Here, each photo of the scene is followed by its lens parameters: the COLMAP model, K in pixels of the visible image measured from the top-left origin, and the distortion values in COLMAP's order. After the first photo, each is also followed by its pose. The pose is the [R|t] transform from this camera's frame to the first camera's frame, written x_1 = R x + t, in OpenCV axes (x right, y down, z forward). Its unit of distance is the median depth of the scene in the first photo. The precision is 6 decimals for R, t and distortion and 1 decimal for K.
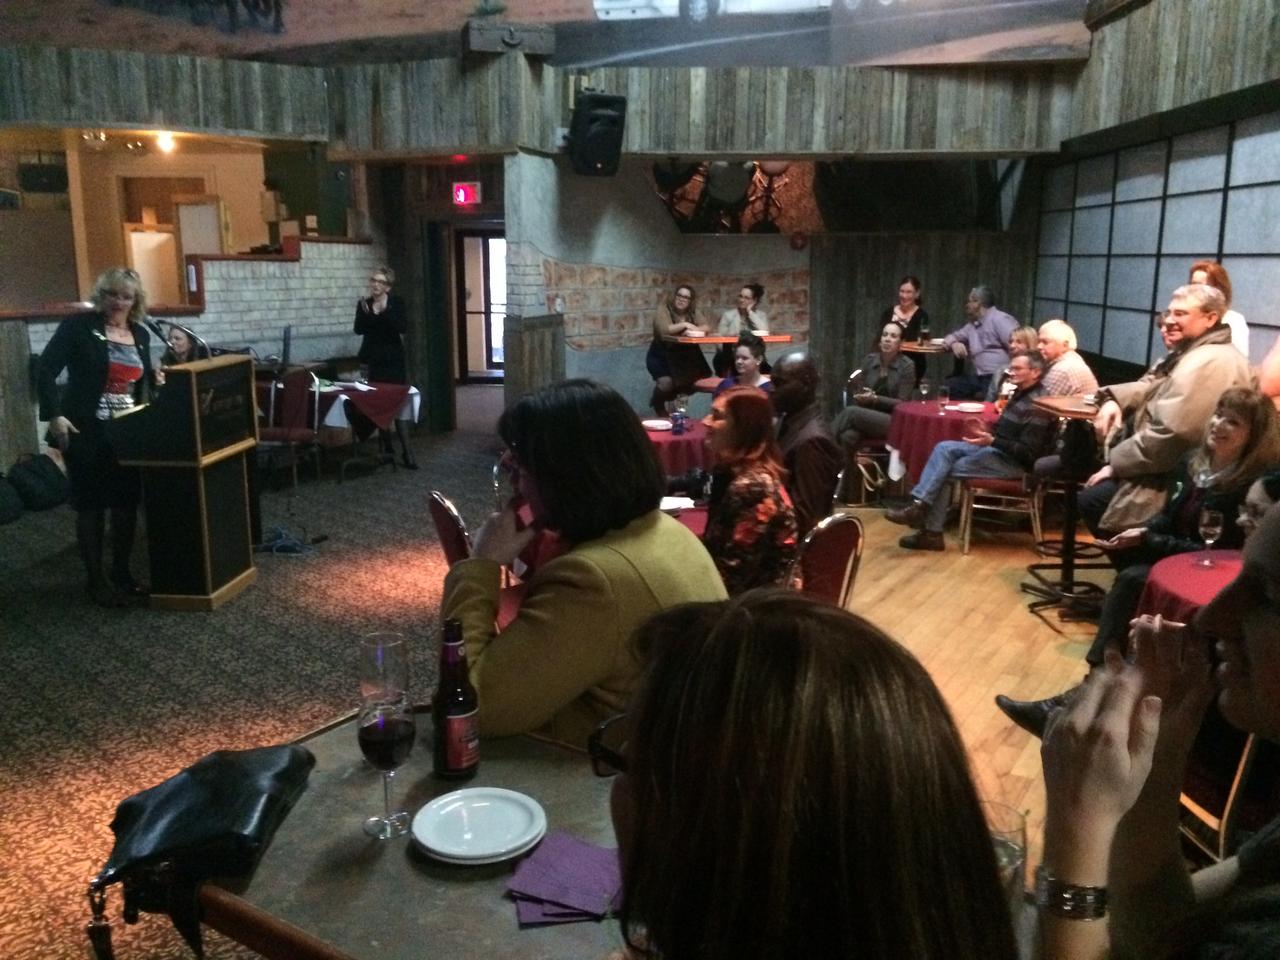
lens RADIAL K [[1092.4, 0, 641.2], [0, 1092.4, 479.5], [0, 0, 1]] dist [0.094335, -0.126510]
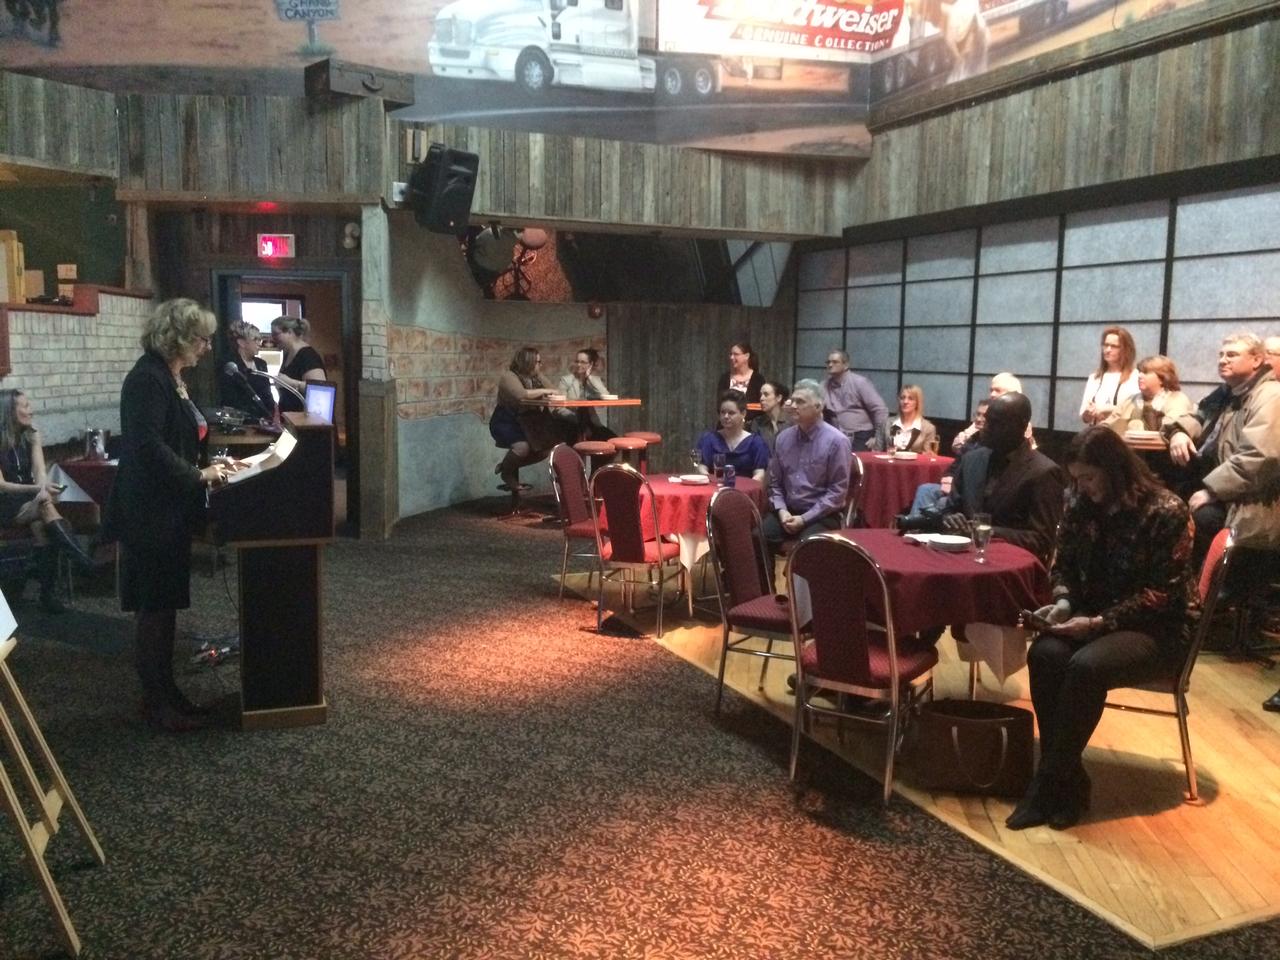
lens RADIAL K [[1092.4, 0, 641.2], [0, 1092.4, 479.5], [0, 0, 1]] dist [0.094335, -0.126510]
pose [[0.908113, -0.040810, 0.416731, -0.291579], [0.071992, 0.995636, -0.059378, 0.003270], [-0.412489, 0.083924, 0.907088, 0.086987]]
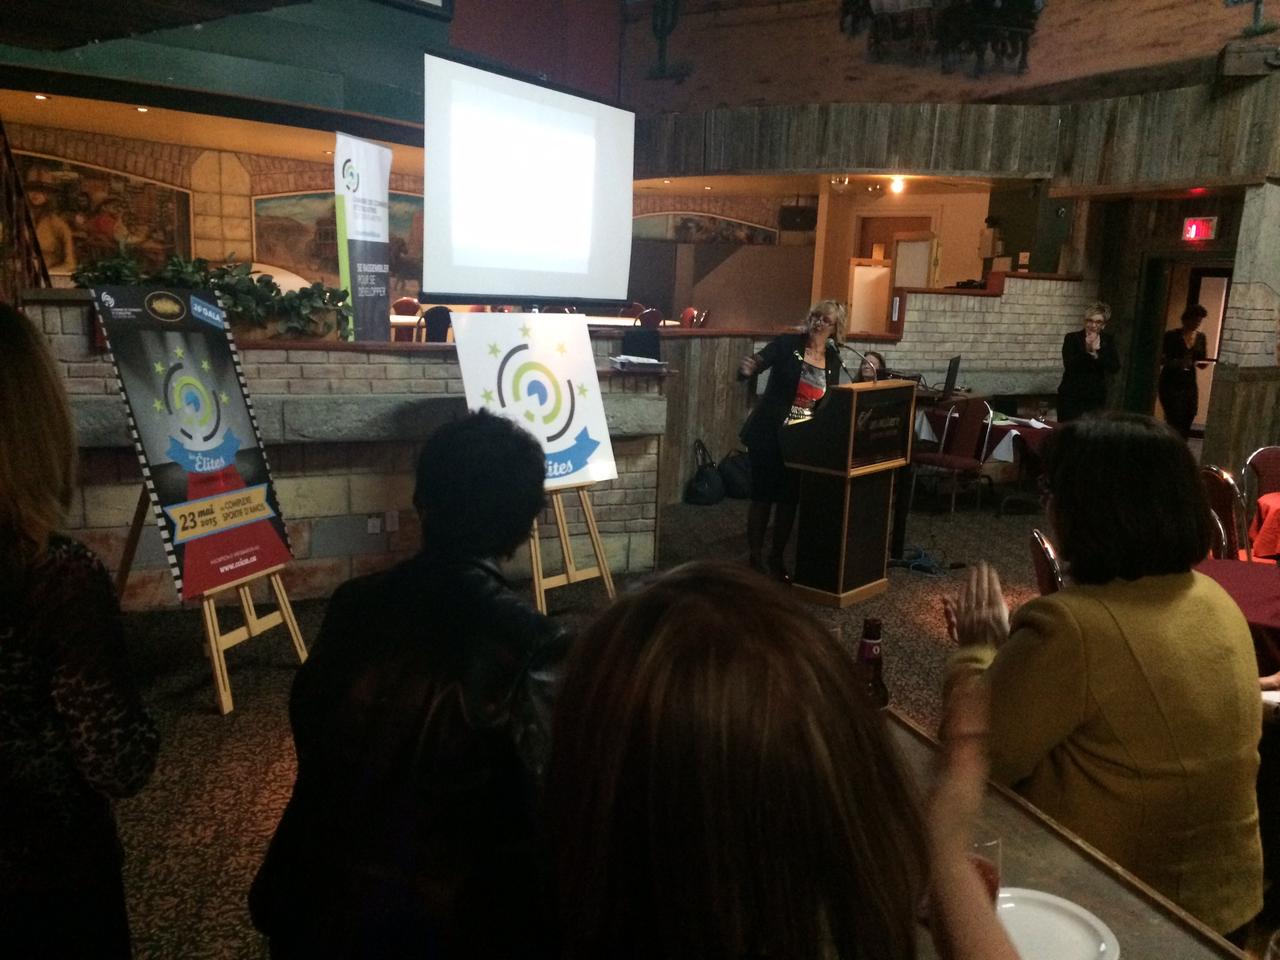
lens RADIAL K [[1091.6, 0, 638.8], [0, 1091.6, 478.3], [0, 0, 1]] dist [0.099886, -0.120151]
pose [[0.800546, 0.139073, -0.582911, 0.039286], [-0.158184, 0.987240, 0.018296, 0.001527], [0.578017, 0.077560, 0.812330, -0.004925]]
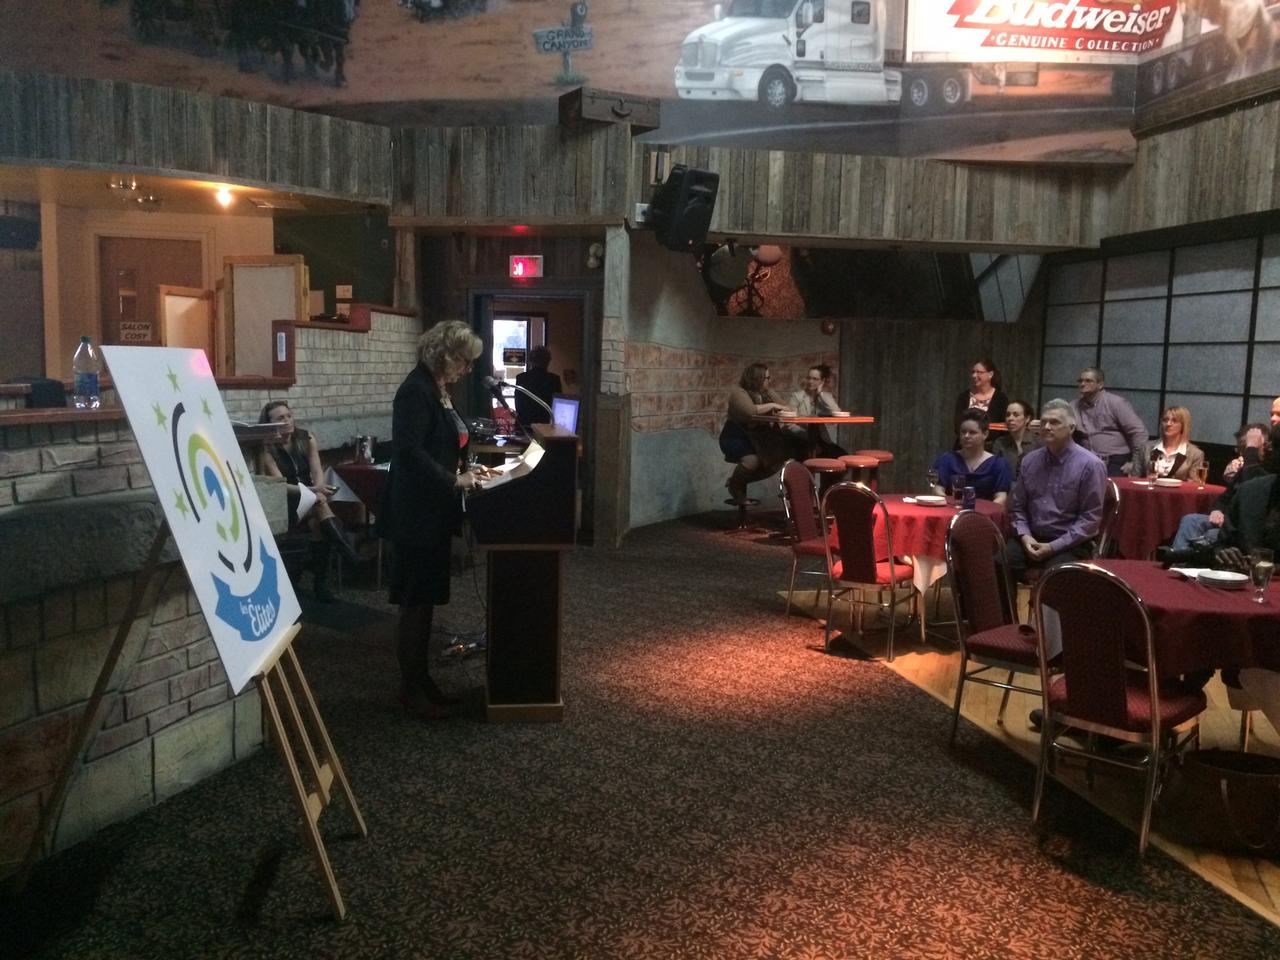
lens RADIAL K [[1092.4, 0, 641.2], [0, 1092.4, 479.5], [0, 0, 1]] dist [0.094335, -0.126510]
pose [[0.974219, -0.006355, 0.225513, -0.296935], [0.025848, 0.996165, -0.083591, 0.003405], [-0.224117, 0.087265, 0.970647, 0.086334]]
